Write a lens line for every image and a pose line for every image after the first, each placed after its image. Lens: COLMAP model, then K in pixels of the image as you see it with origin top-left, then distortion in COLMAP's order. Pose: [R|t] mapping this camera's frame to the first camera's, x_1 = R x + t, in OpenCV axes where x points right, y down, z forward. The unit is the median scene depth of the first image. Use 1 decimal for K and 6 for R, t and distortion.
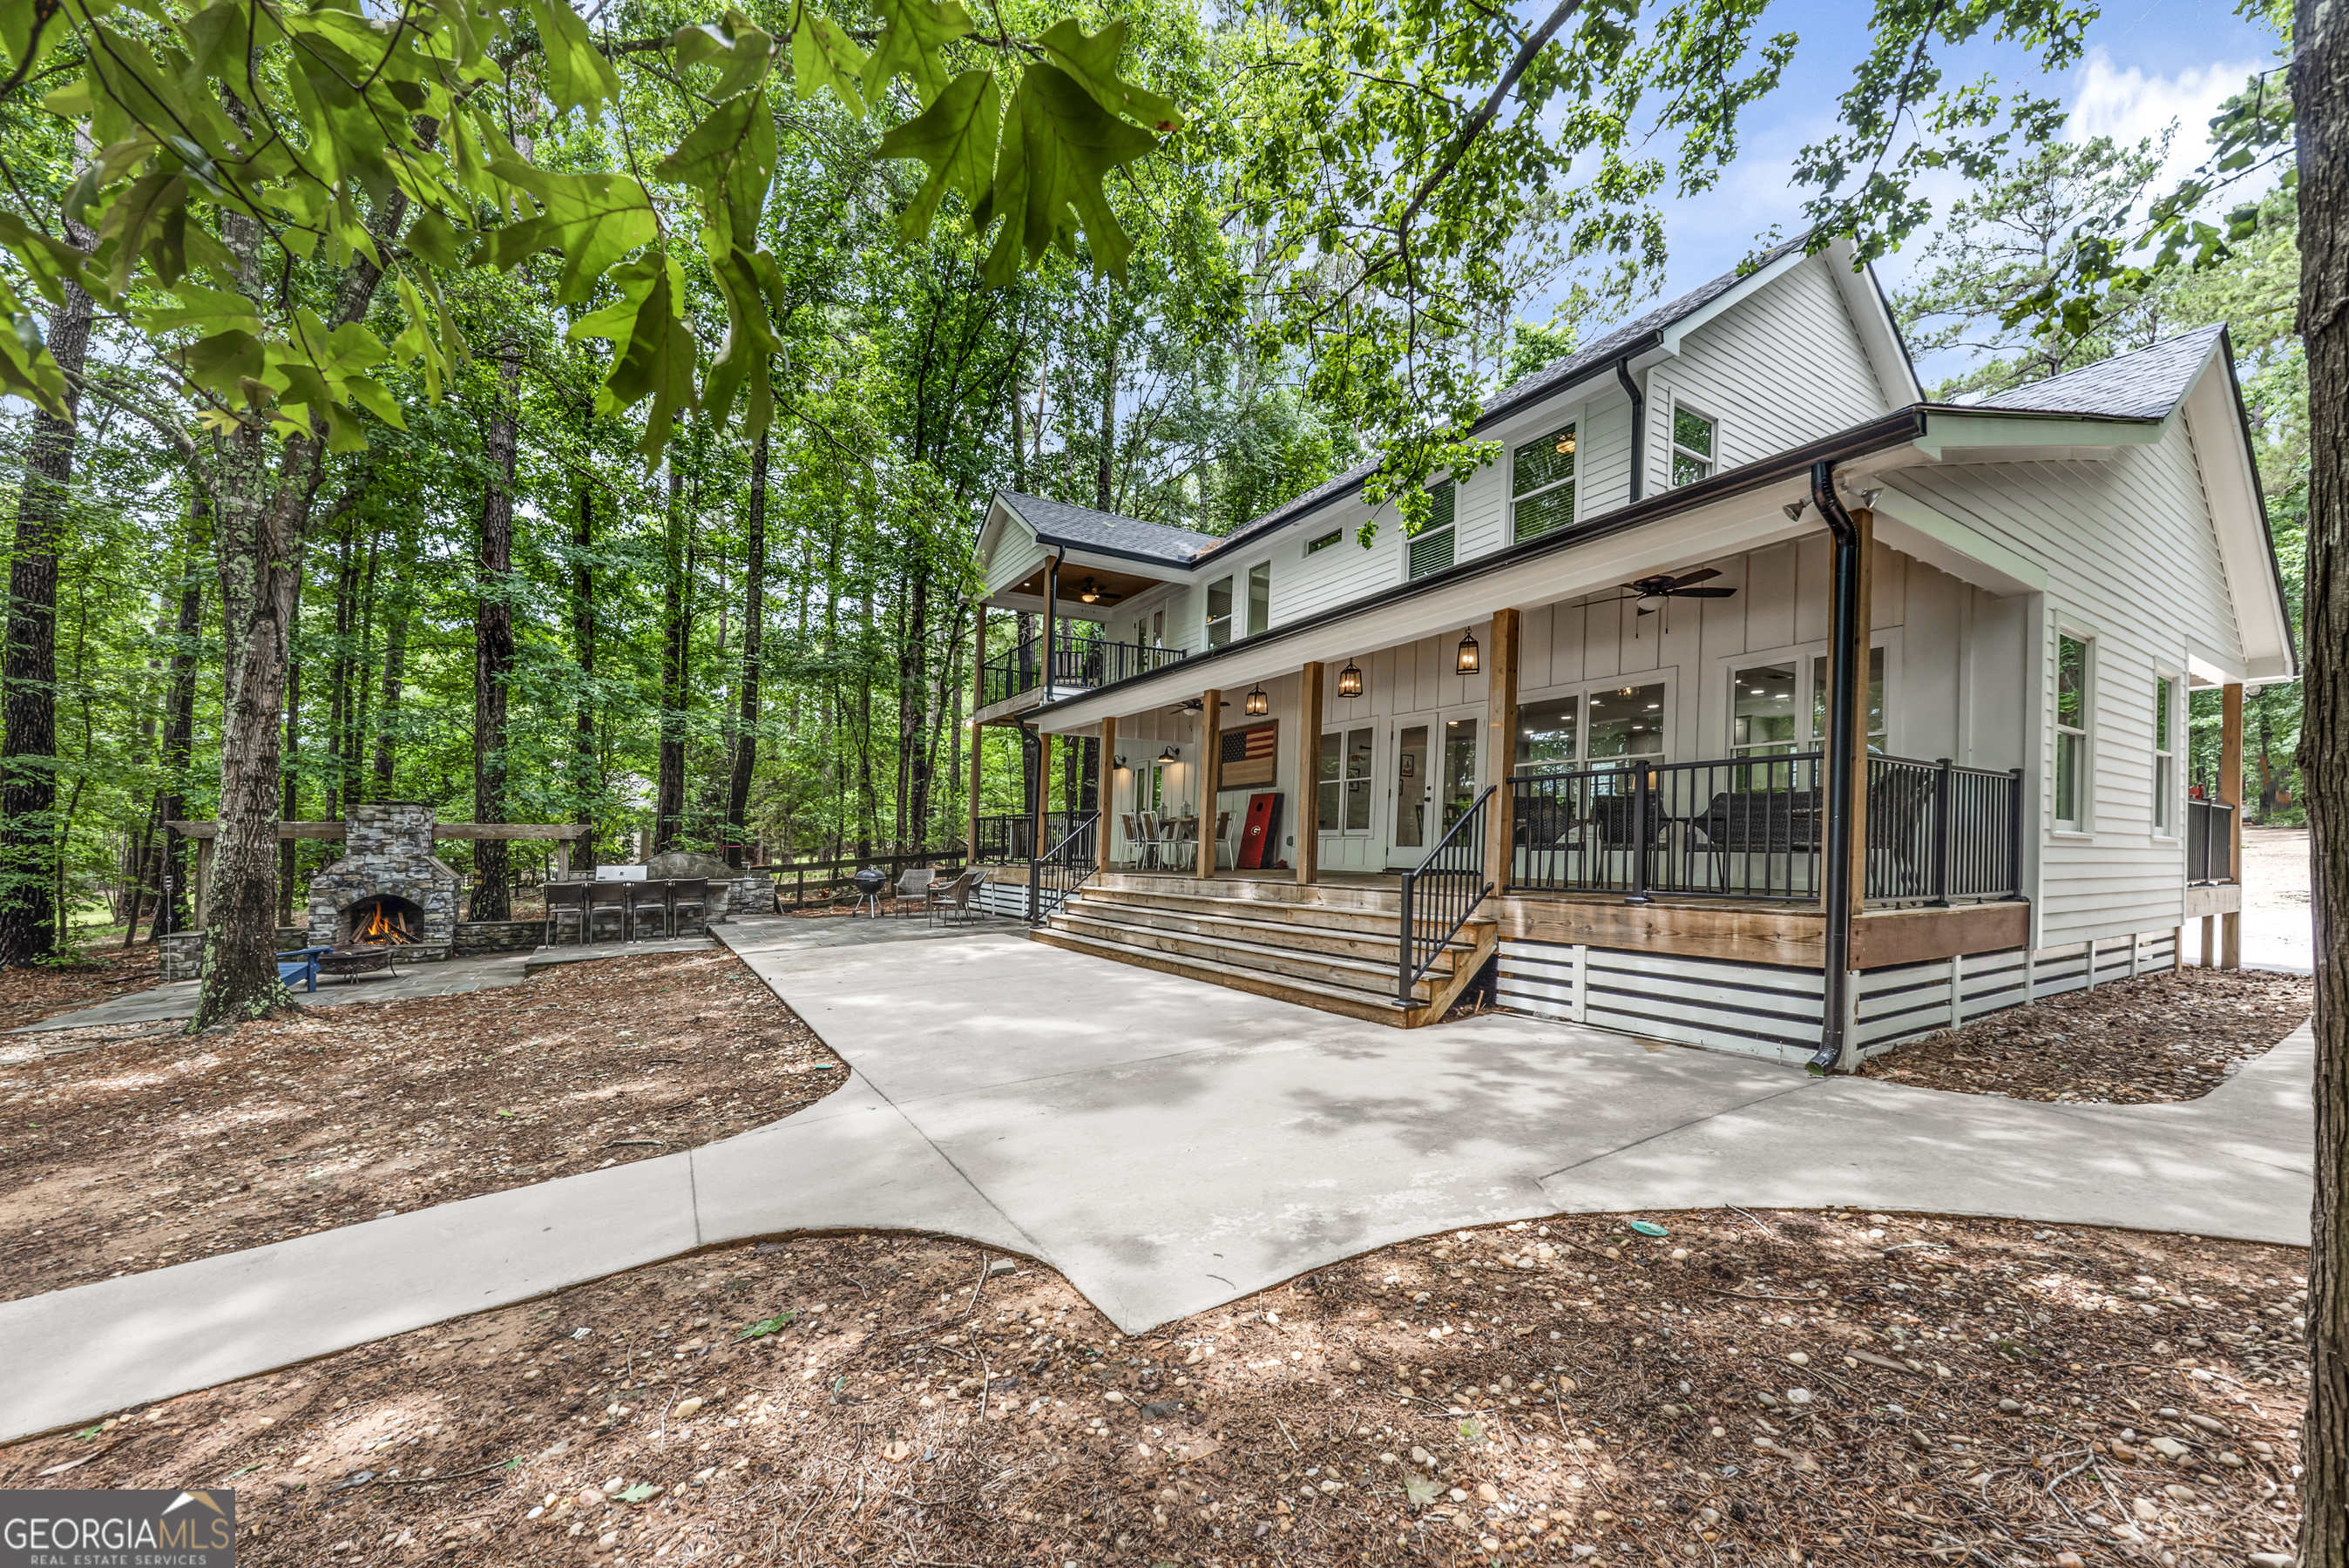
lens RADIAL K [[867.1, 0, 1182.1], [0, 867.1, 824.5], [0, 0, 1]] dist [-0.000555, -0.000008]
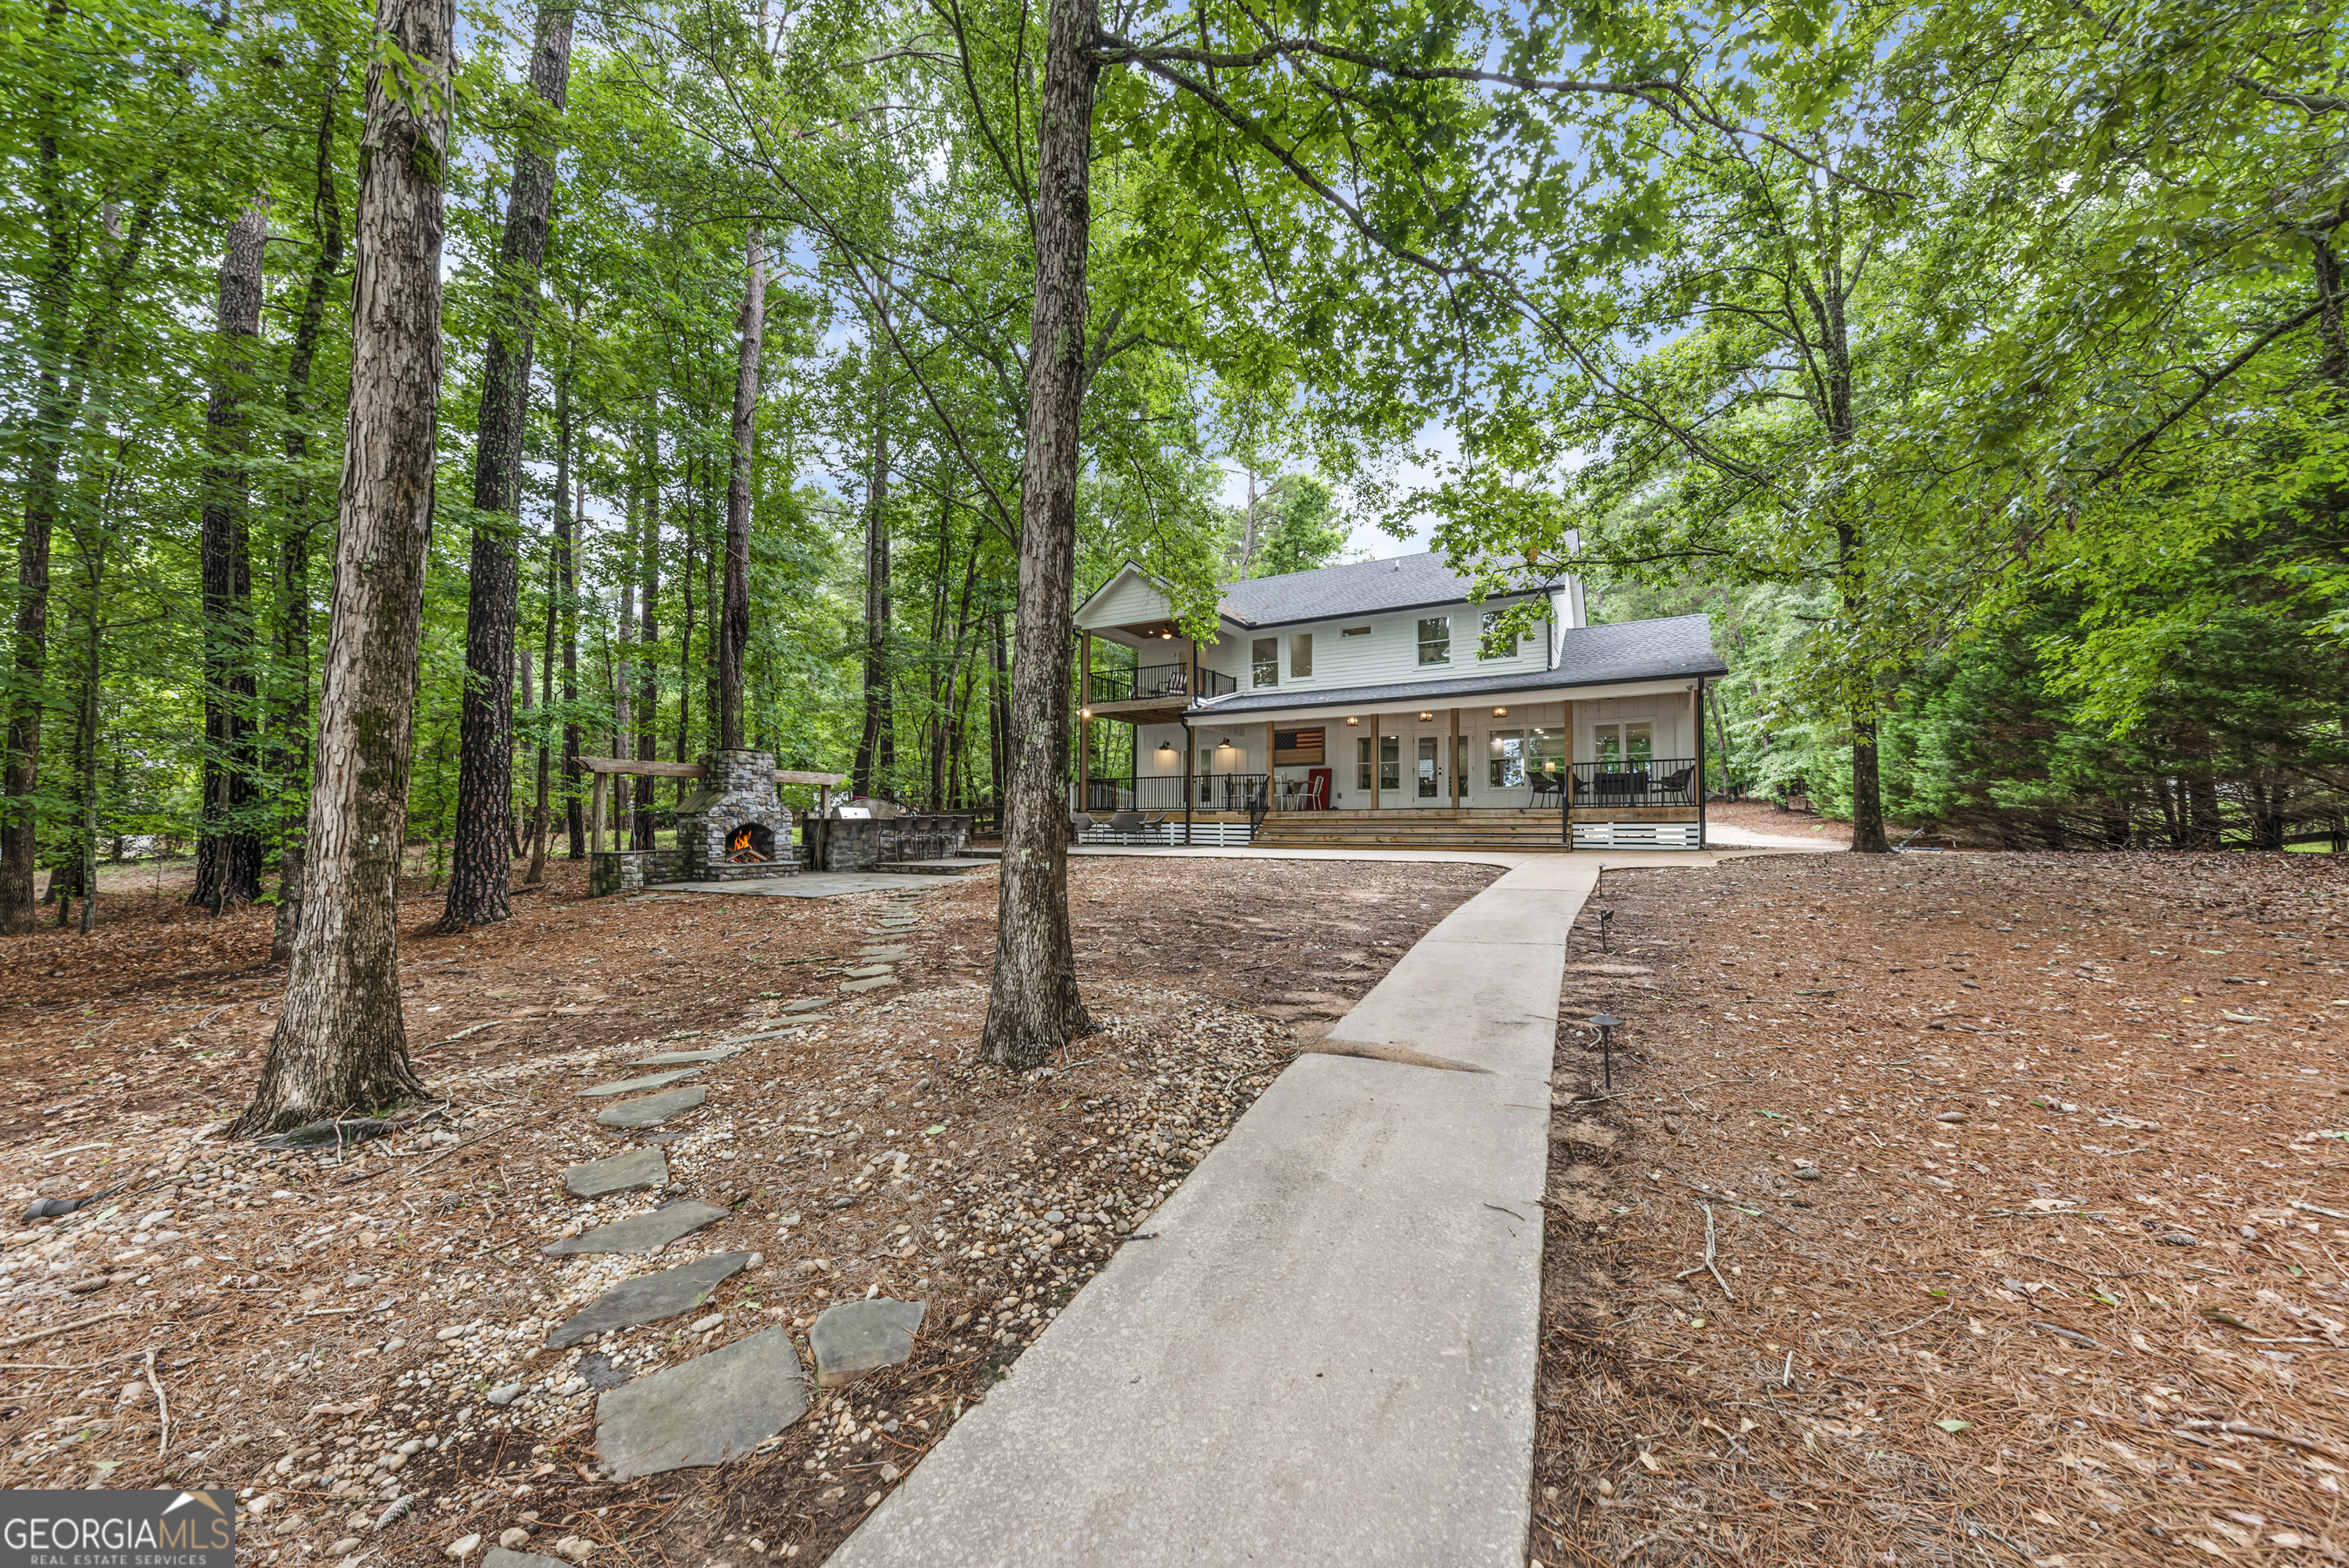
lens RADIAL K [[817.7, 0, 1174.5], [0, 817.7, 784.0], [0, 0, 1]] dist [0.000418, 0.000003]
pose [[0.886232, 0.028682, 0.462352, -0.951220], [-0.013998, 0.999284, -0.035161, 0.058843], [-0.463030, 0.024689, 0.885999, -0.337681]]
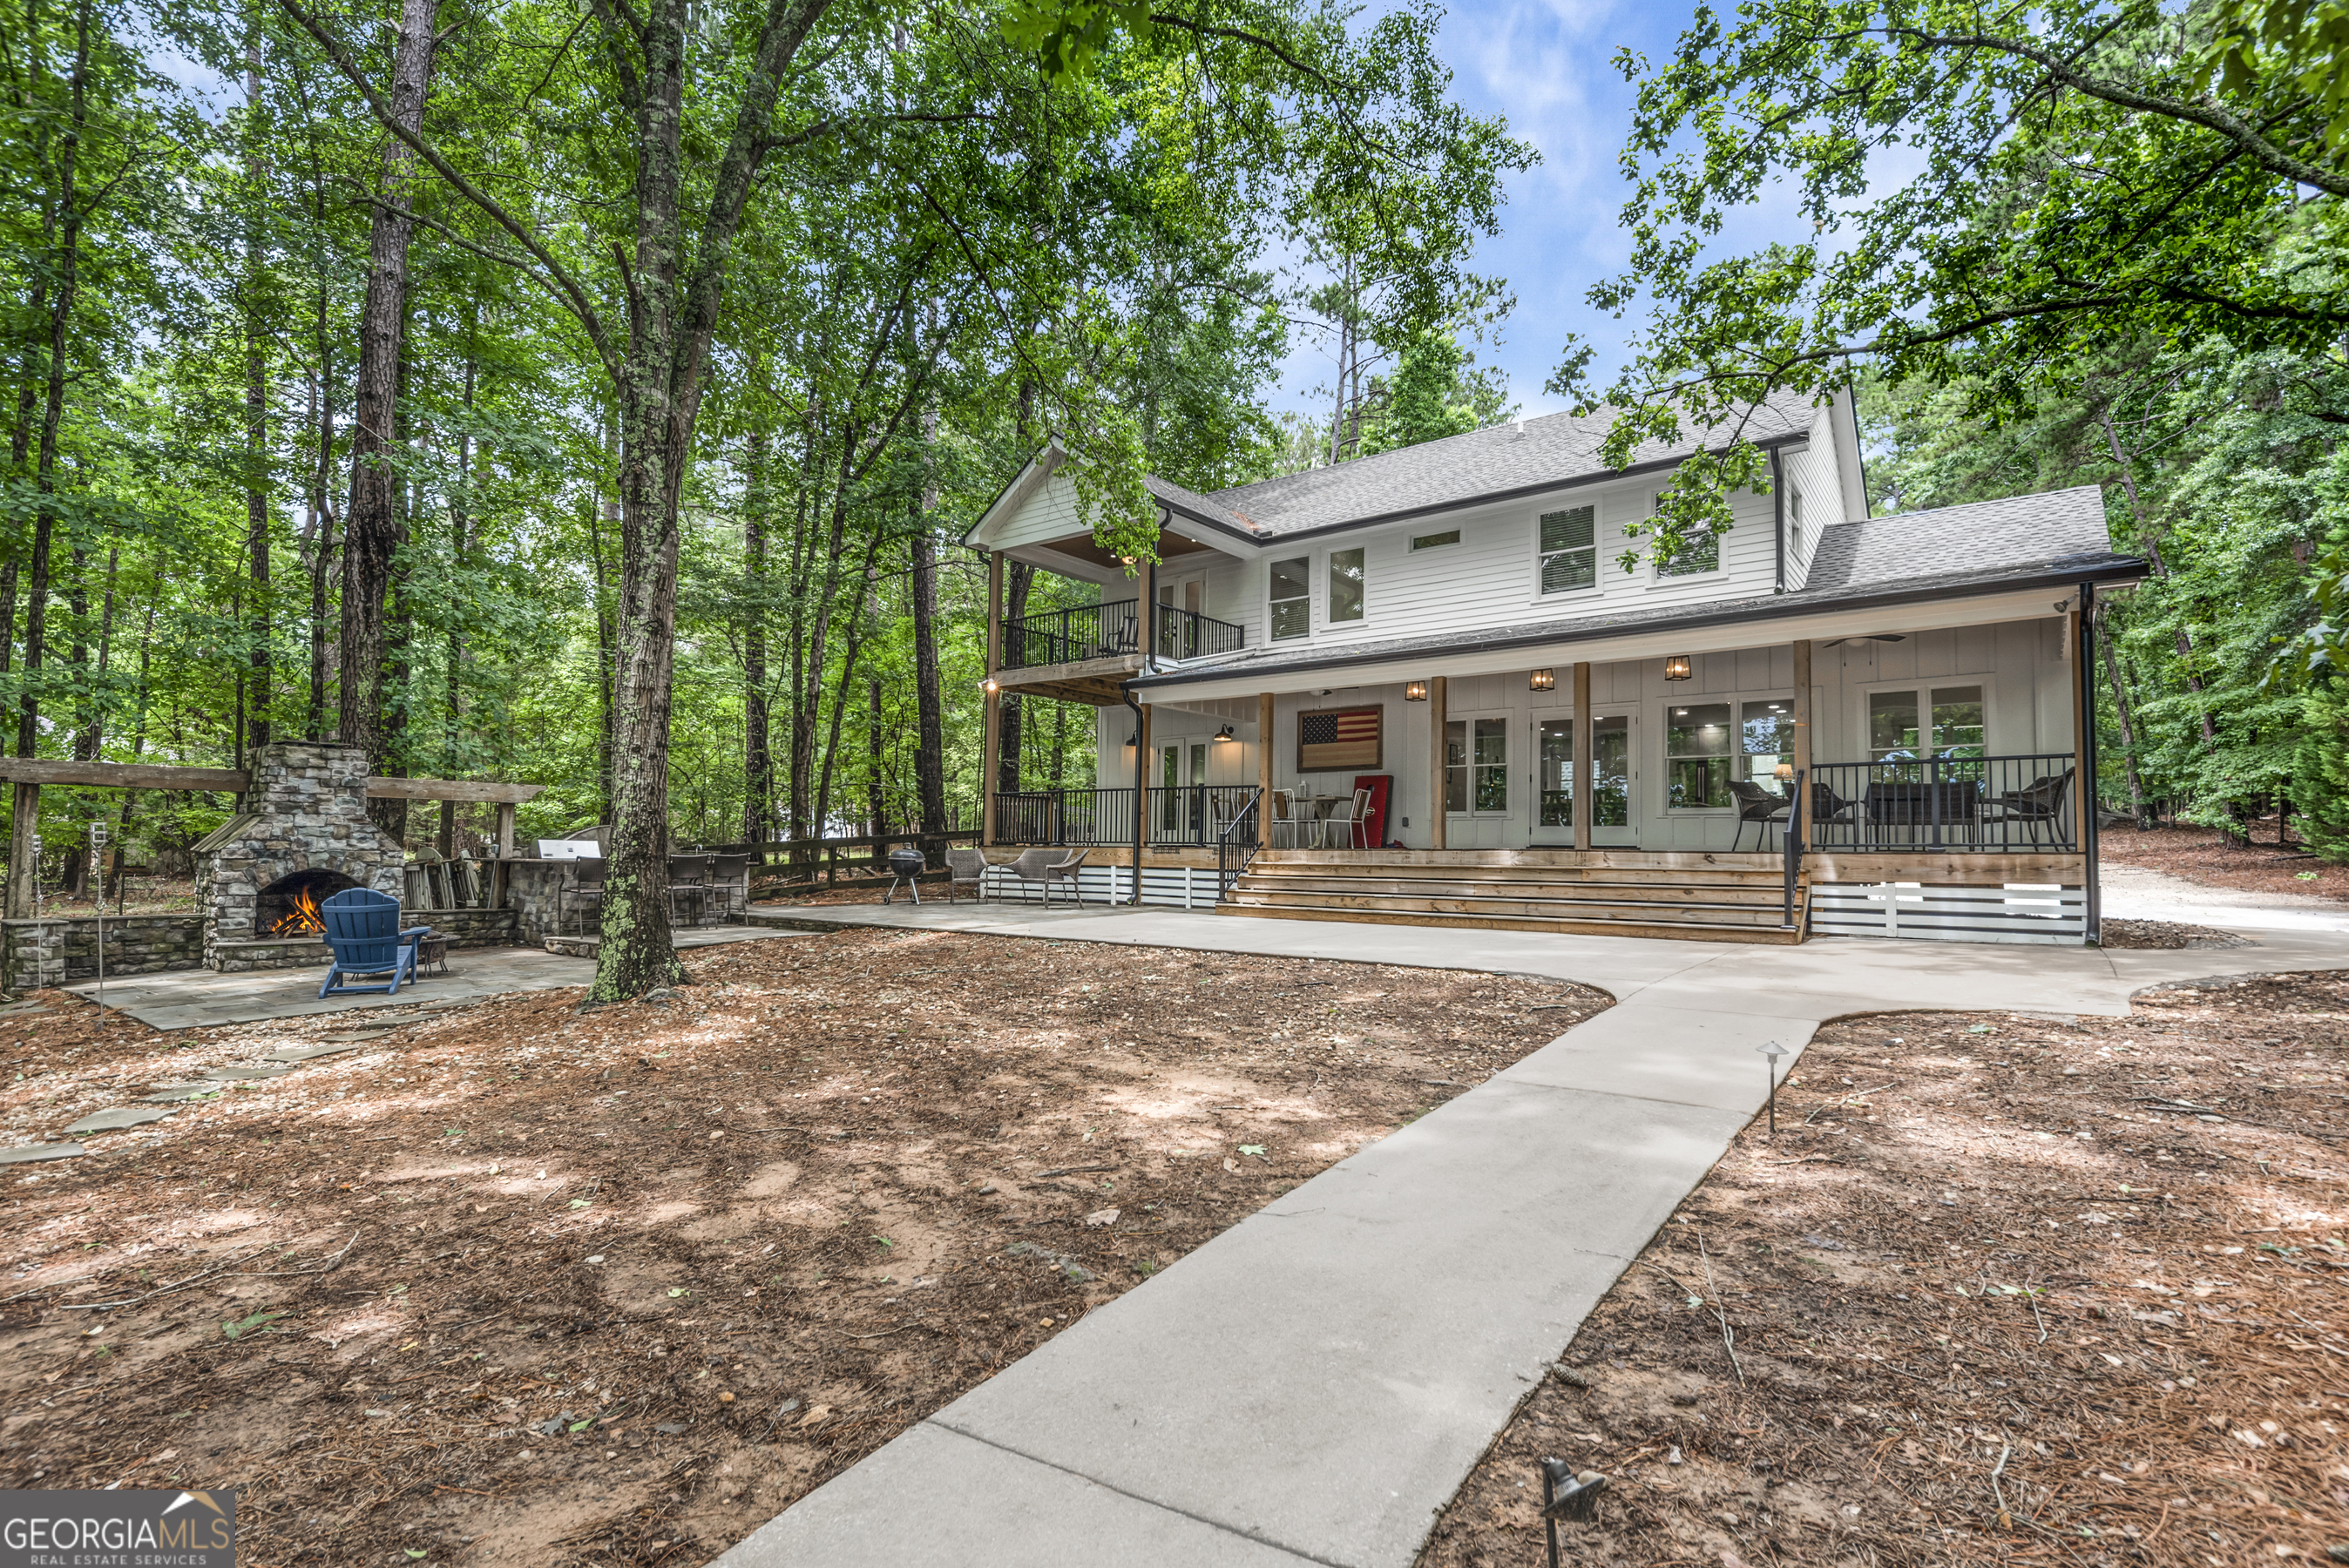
lens RADIAL K [[1081.6, 0, 1182.7], [0, 1081.6, 779.3], [0, 0, 1]] dist [0.004842, 0.000434]
pose [[0.936870, 0.035820, 0.347839, -0.570702], [-0.019977, 0.998598, -0.049027, 0.036231], [-0.349107, 0.038983, 0.936272, -0.121160]]
